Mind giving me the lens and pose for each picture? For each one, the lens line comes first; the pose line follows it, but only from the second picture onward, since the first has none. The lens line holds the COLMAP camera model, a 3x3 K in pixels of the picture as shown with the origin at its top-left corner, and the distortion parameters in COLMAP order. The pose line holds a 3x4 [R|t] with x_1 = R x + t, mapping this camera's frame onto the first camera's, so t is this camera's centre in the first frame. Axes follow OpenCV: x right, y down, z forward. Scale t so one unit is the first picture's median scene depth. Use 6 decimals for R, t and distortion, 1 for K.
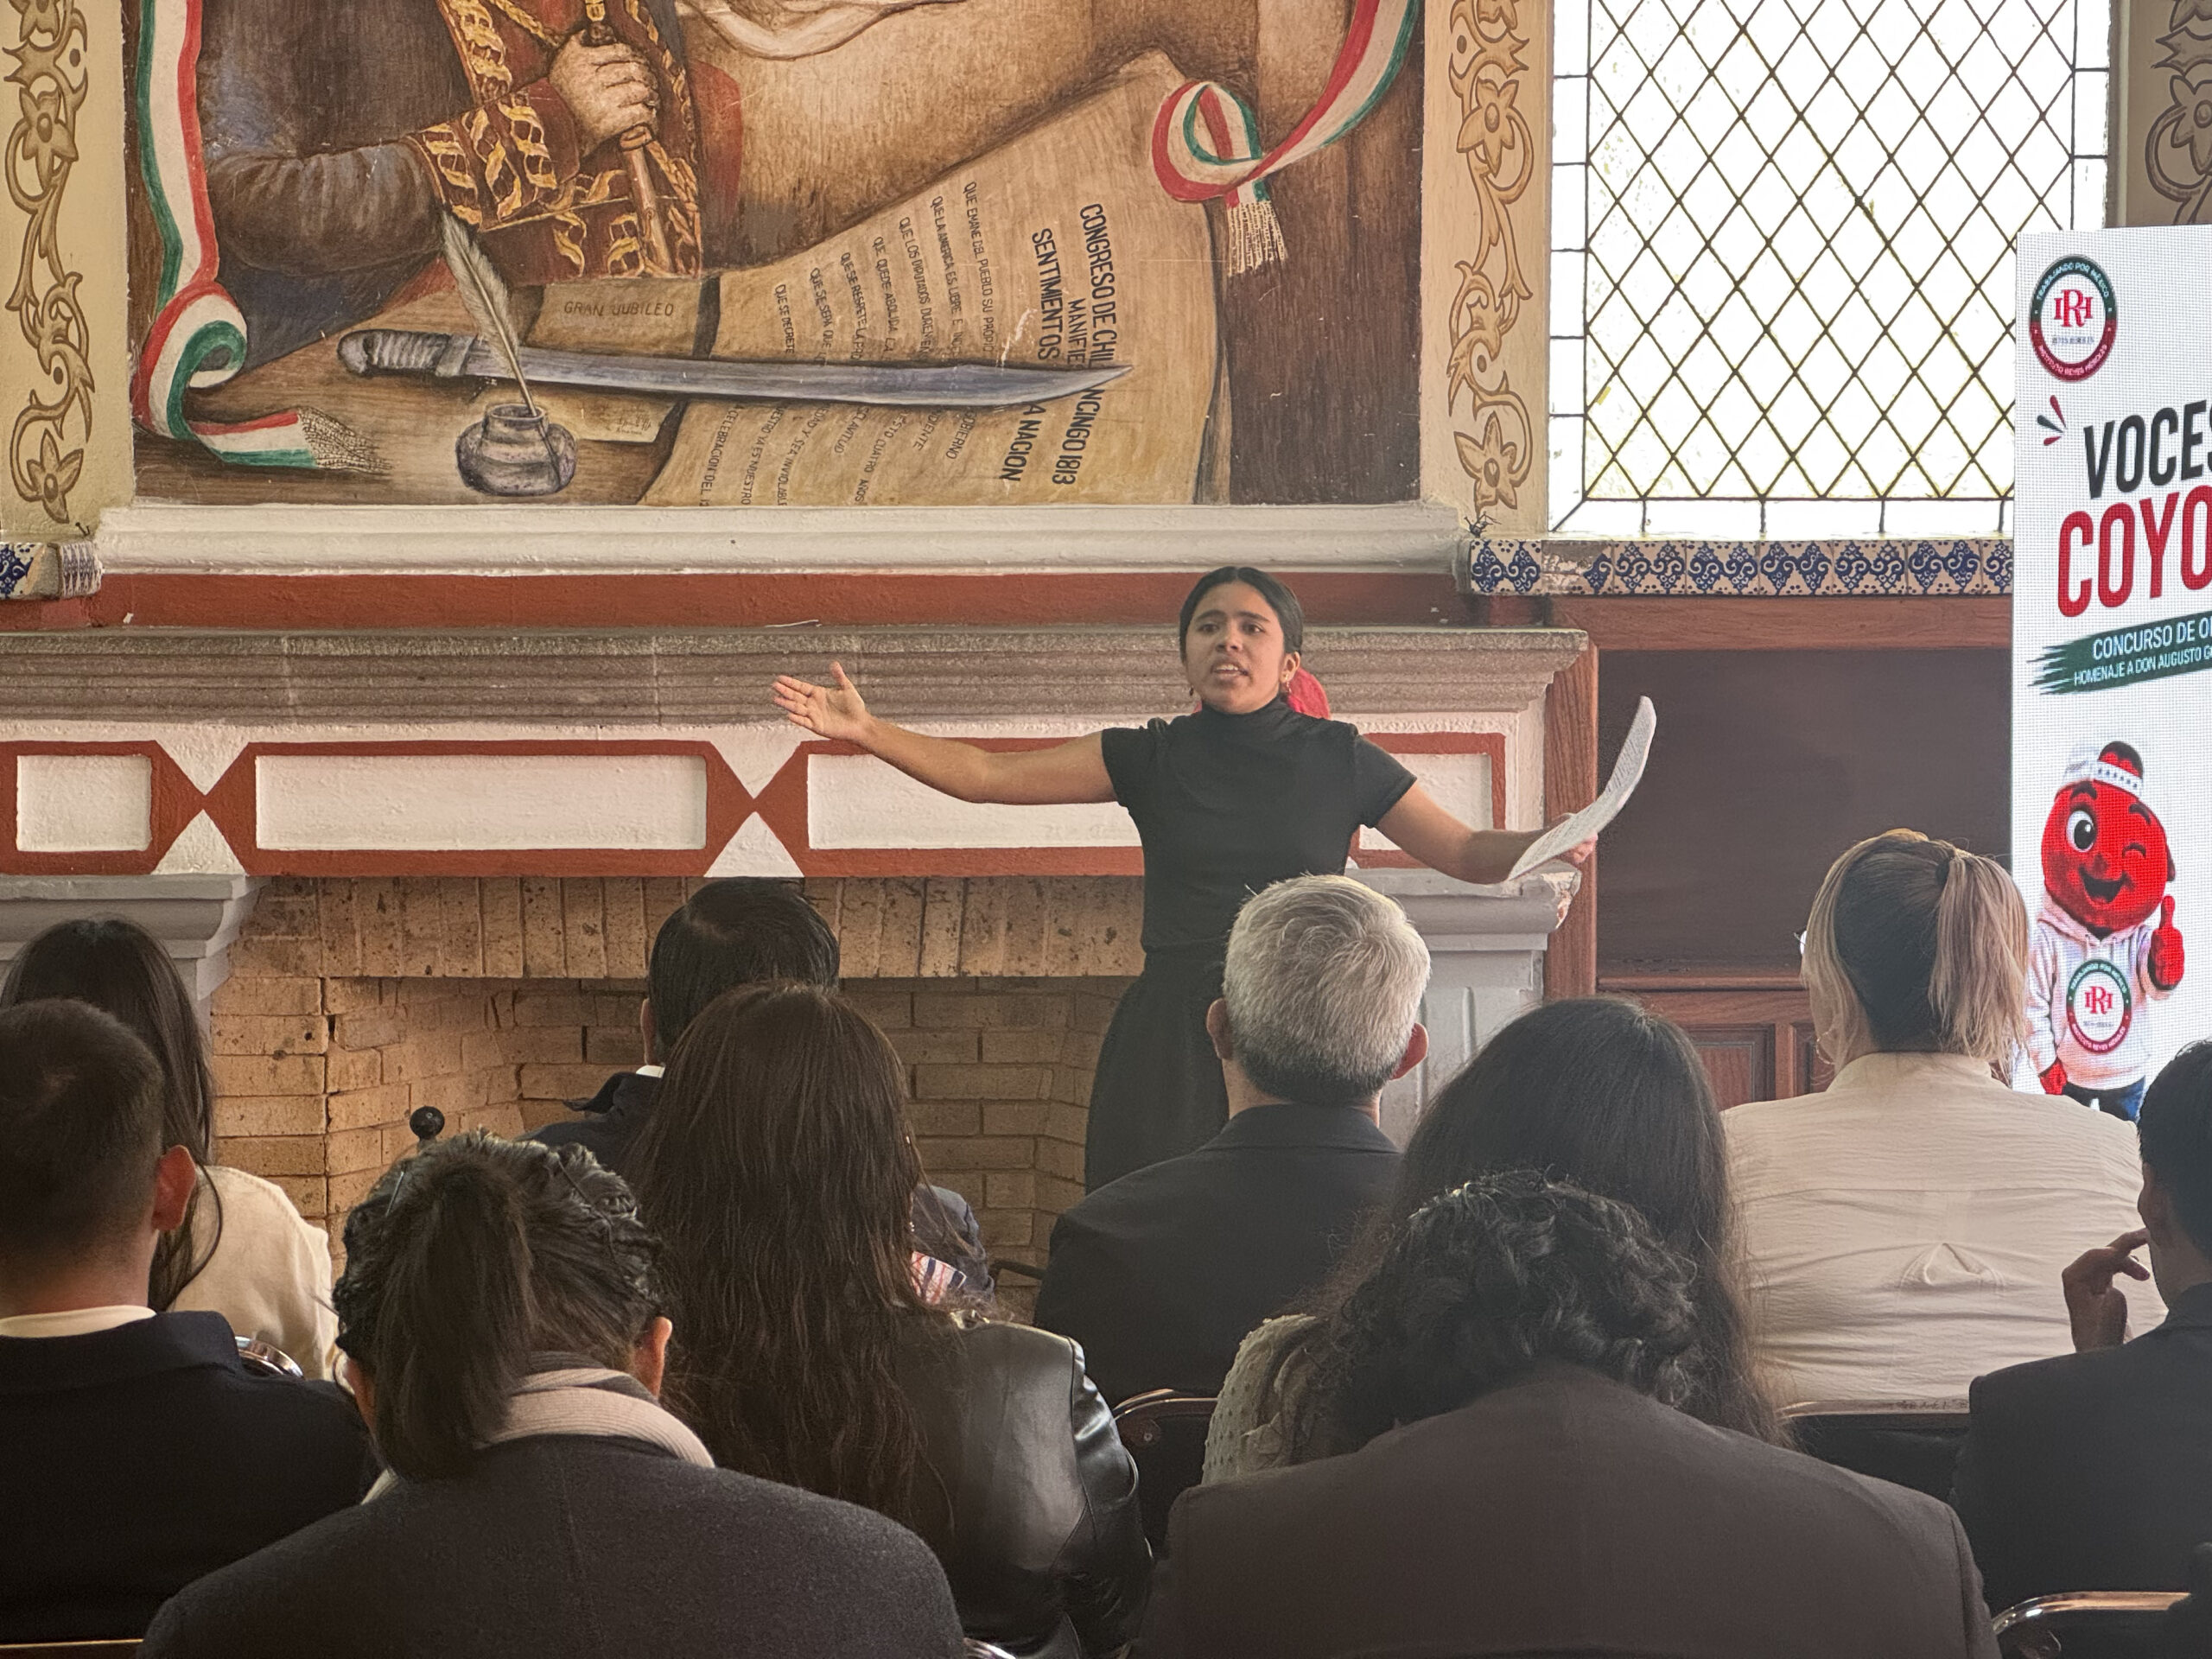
lens RADIAL K [[4956.3, 0, 1105.0], [0, 4956.3, 833.2], [0, 0, 1]] dist [-0.005072, 0.000000]
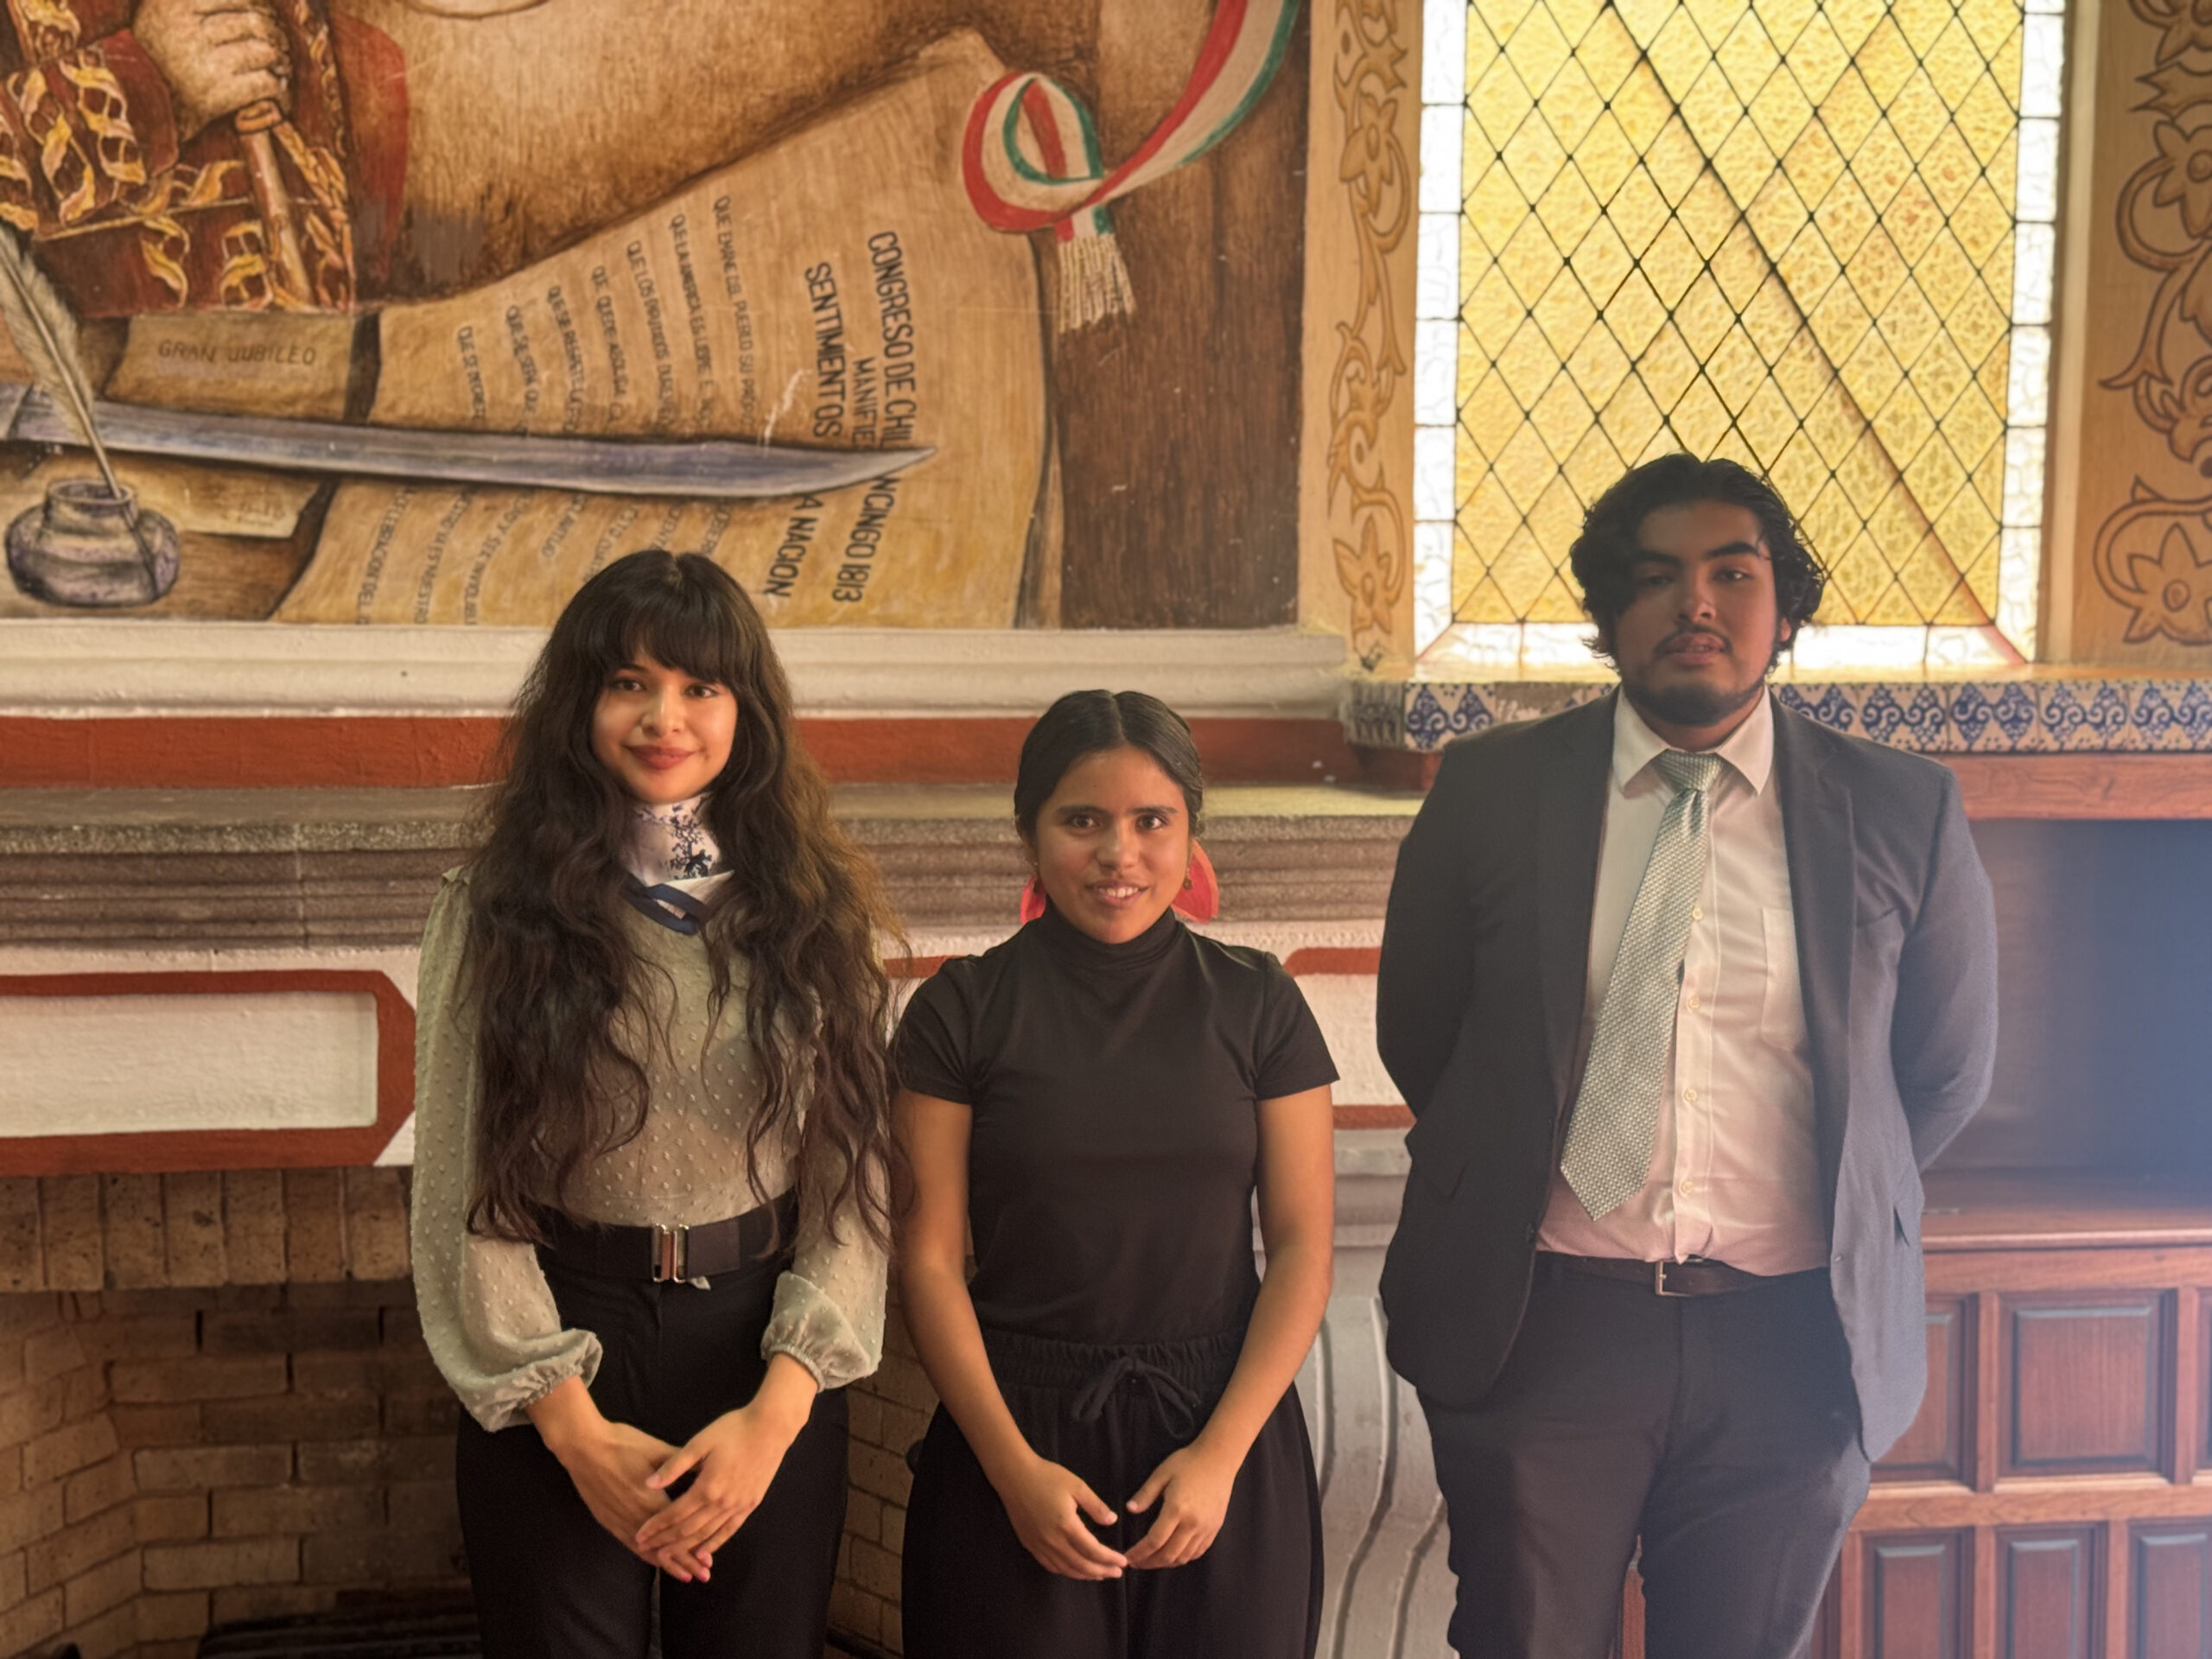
lens RADIAL K [[3064.8, 0, 1117.4], [0, 3064.8, 871.4], [0, 0, 1]] dist [0.065803, 0.000000]
pose [[0.984597, -0.006176, 0.174729, -0.050357], [0.002282, 0.999745, 0.022481, -0.039293], [-0.174823, -0.021736, 0.984360, 0.527337]]
